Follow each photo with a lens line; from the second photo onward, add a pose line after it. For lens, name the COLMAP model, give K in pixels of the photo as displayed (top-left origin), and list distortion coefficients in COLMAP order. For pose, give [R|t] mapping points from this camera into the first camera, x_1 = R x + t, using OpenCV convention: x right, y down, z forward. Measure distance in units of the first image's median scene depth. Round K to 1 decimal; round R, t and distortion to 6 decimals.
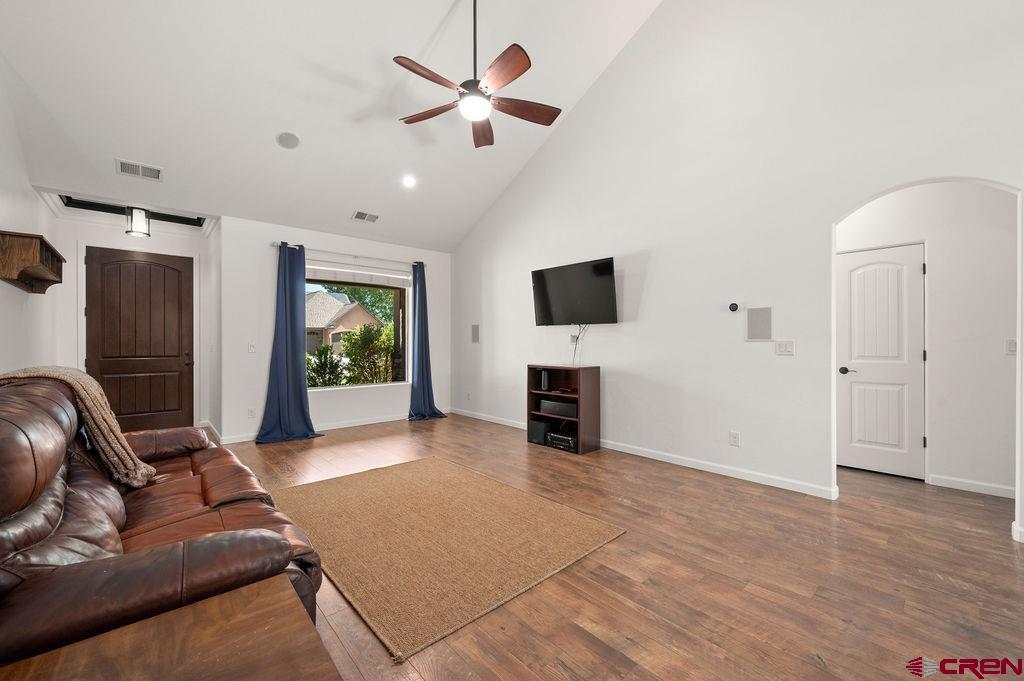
lens RADIAL K [[412.4, 0, 506.4], [0, 412.4, 339.7], [0, 0, 1]] dist [-0.000411, -0.000718]
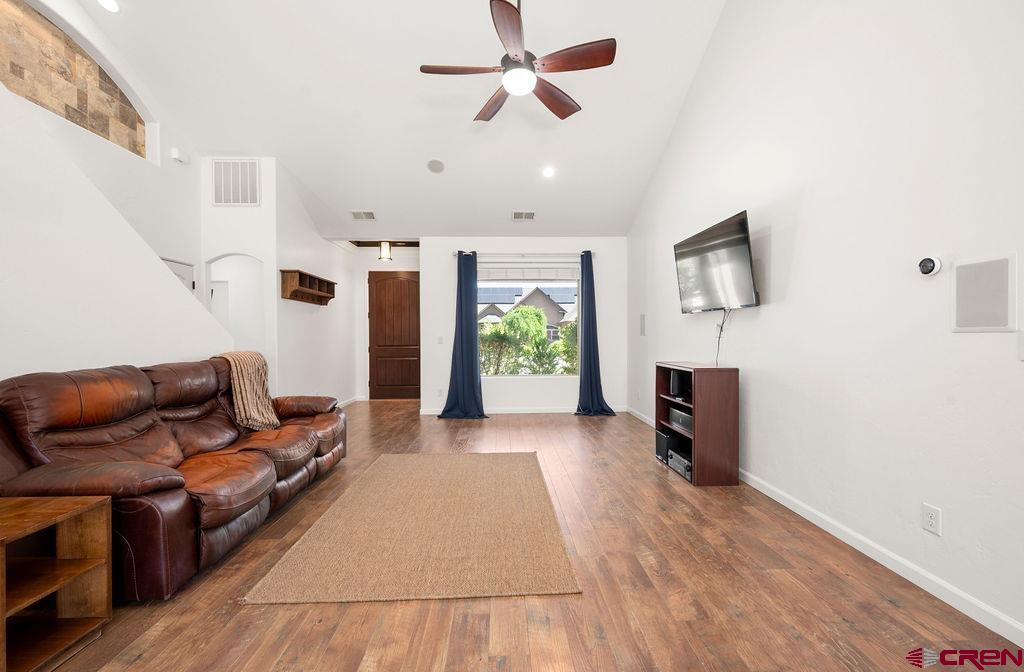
lens RADIAL K [[412.4, 0, 509.3], [0, 412.4, 338.0], [0, 0, 1]] dist [-0.000411, -0.000718]
pose [[0.762600, 0.001564, -0.646869, 0.368071], [0.008796, 0.999880, 0.012786, 0.000104], [0.646811, -0.015441, 0.762494, 0.200546]]
